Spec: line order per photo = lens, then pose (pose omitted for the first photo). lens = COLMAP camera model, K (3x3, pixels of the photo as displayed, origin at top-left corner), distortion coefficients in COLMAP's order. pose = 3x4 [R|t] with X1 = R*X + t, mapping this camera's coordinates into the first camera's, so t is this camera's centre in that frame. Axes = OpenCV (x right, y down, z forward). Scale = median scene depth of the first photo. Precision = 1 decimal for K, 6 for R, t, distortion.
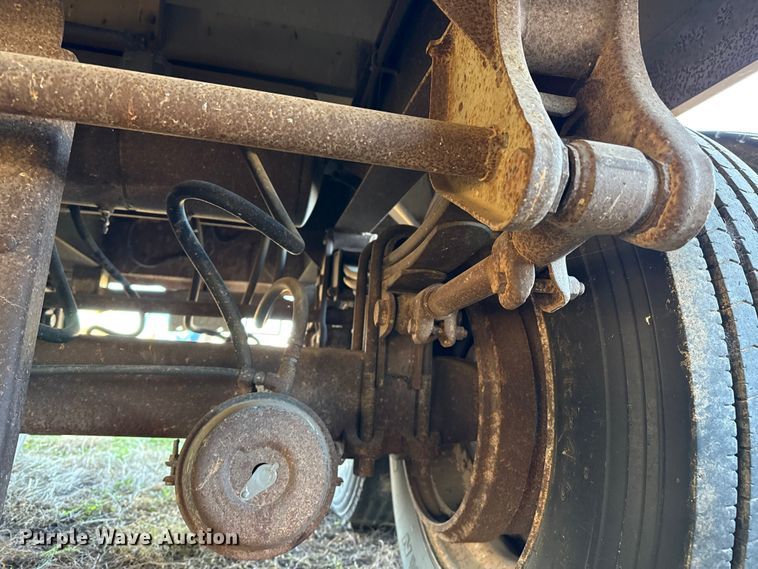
lens RADIAL K [[540.3, 0, 375.2], [0, 540.3, 283.2], [0, 0, 1]] dist [0.003327, -0.010238]
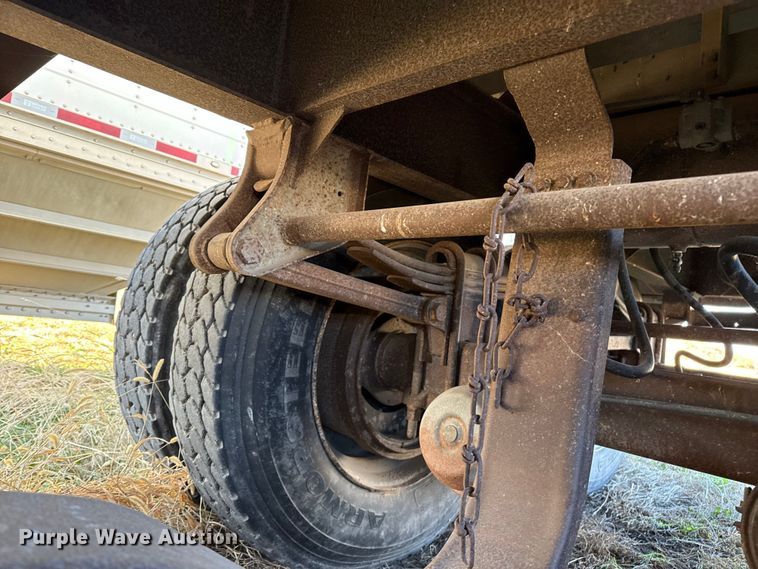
lens RADIAL K [[540.3, 0, 381.1], [0, 540.3, 287.2], [0, 0, 1]] dist [0.003327, -0.010238]
pose [[0.533007, -0.041009, -0.845116, 0.120808], [0.028427, 0.999129, -0.030554, -0.064328], [0.845633, -0.007738, 0.533708, -0.092172]]
